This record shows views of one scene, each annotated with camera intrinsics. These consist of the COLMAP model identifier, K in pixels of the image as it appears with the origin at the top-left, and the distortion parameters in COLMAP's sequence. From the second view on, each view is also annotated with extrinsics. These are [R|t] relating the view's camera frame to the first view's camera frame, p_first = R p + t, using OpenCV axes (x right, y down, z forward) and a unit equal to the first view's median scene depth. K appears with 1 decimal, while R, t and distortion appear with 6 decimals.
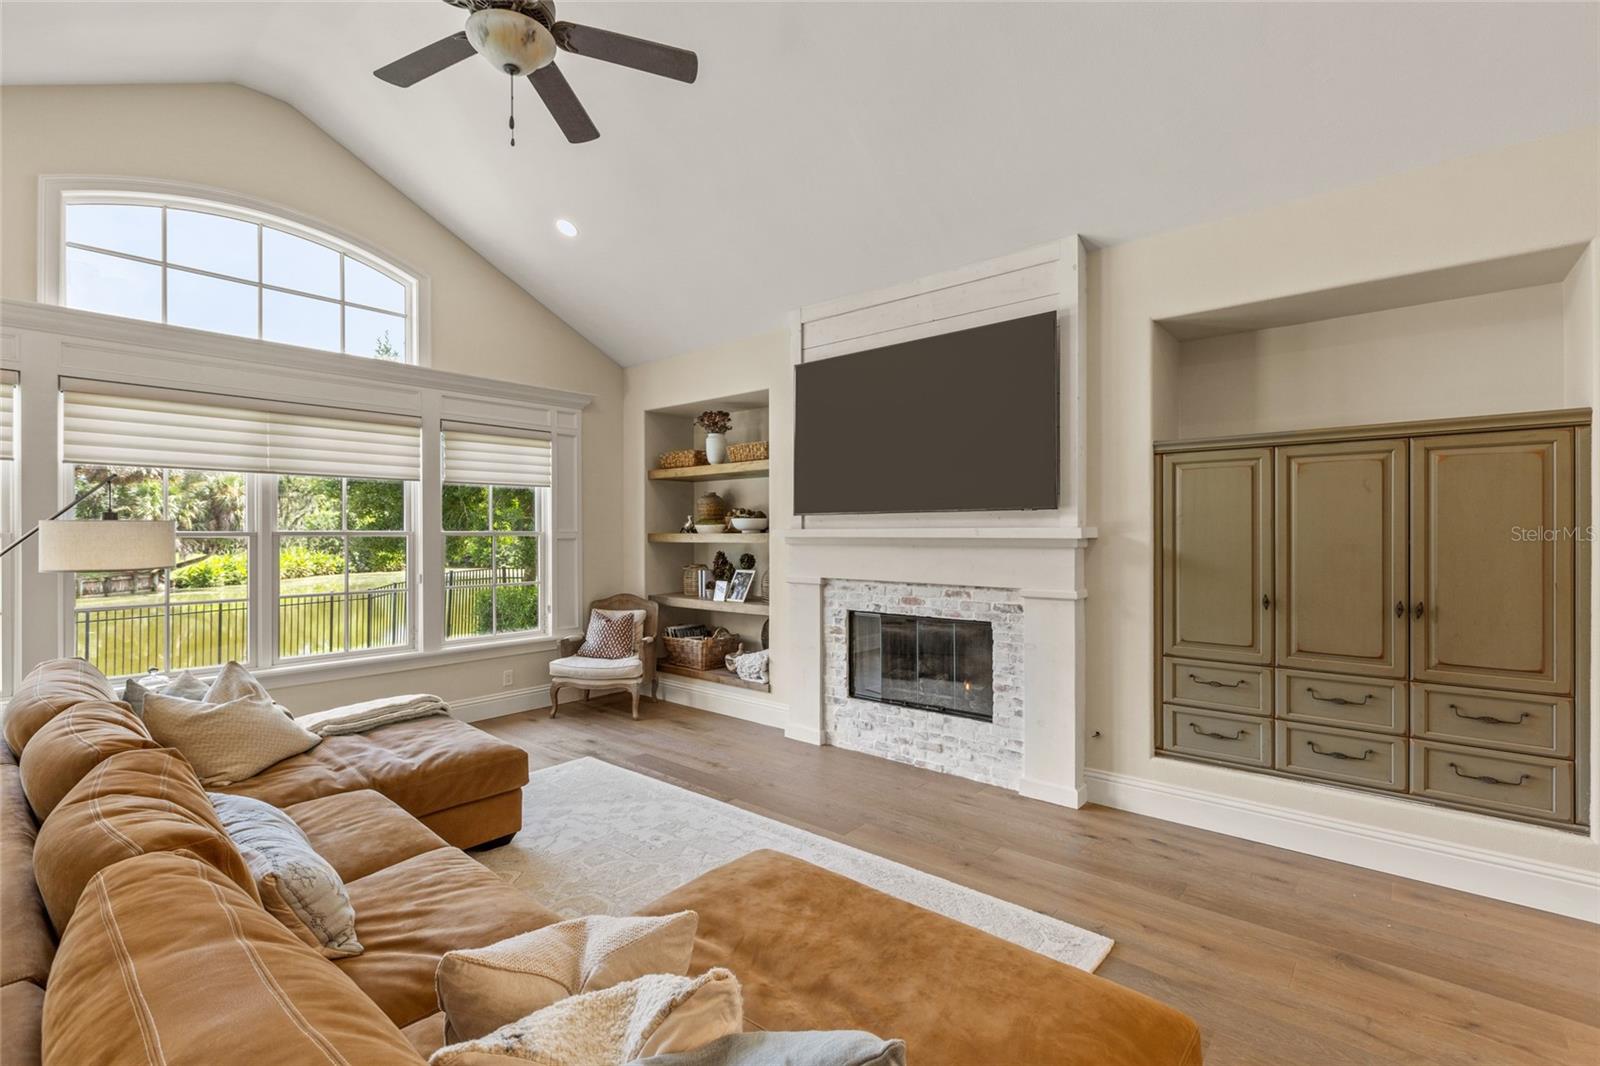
lens RADIAL K [[724.1, 0, 797.7], [0, 724.1, 537.1], [0, 0, 1]] dist [0.003084, 0.000471]
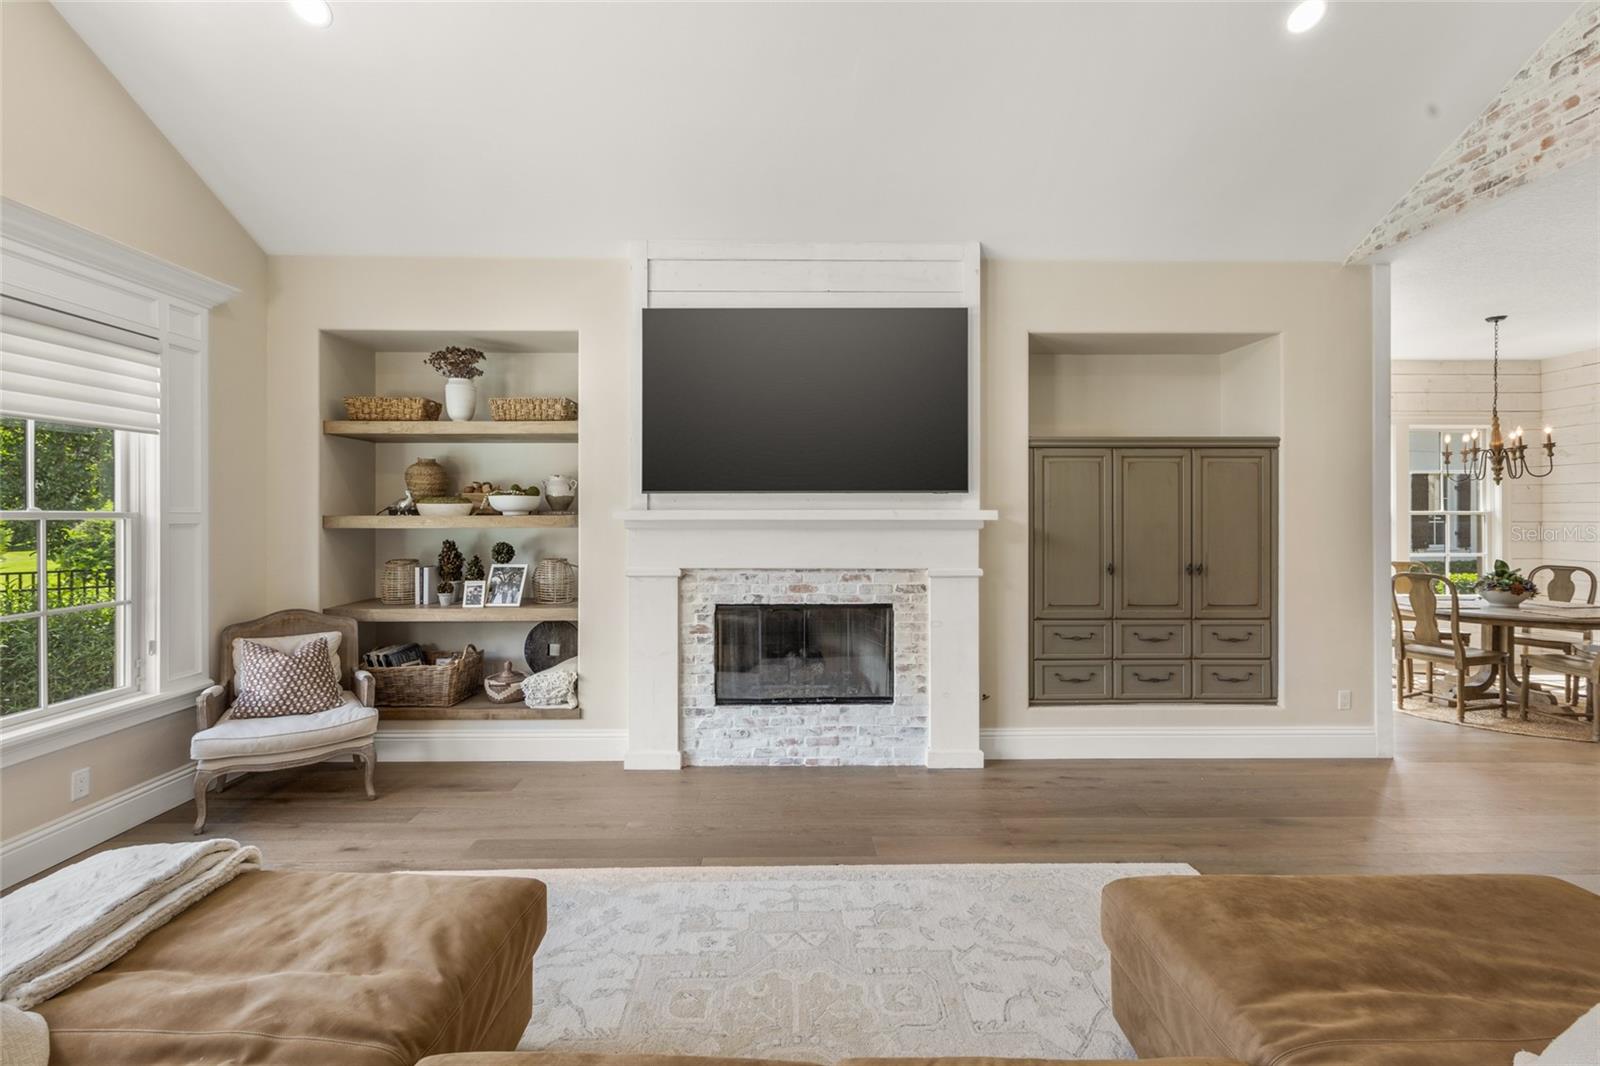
lens RADIAL K [[724.1, 0, 798.5], [0, 724.1, 516.3], [0, 0, 1]] dist [0.003084, 0.000471]
pose [[0.746277, 0.000921, 0.665635, -0.481819], [0.003414, 0.999981, -0.005211, 0.000878], [-0.665627, 0.006162, 0.746259, 0.323232]]
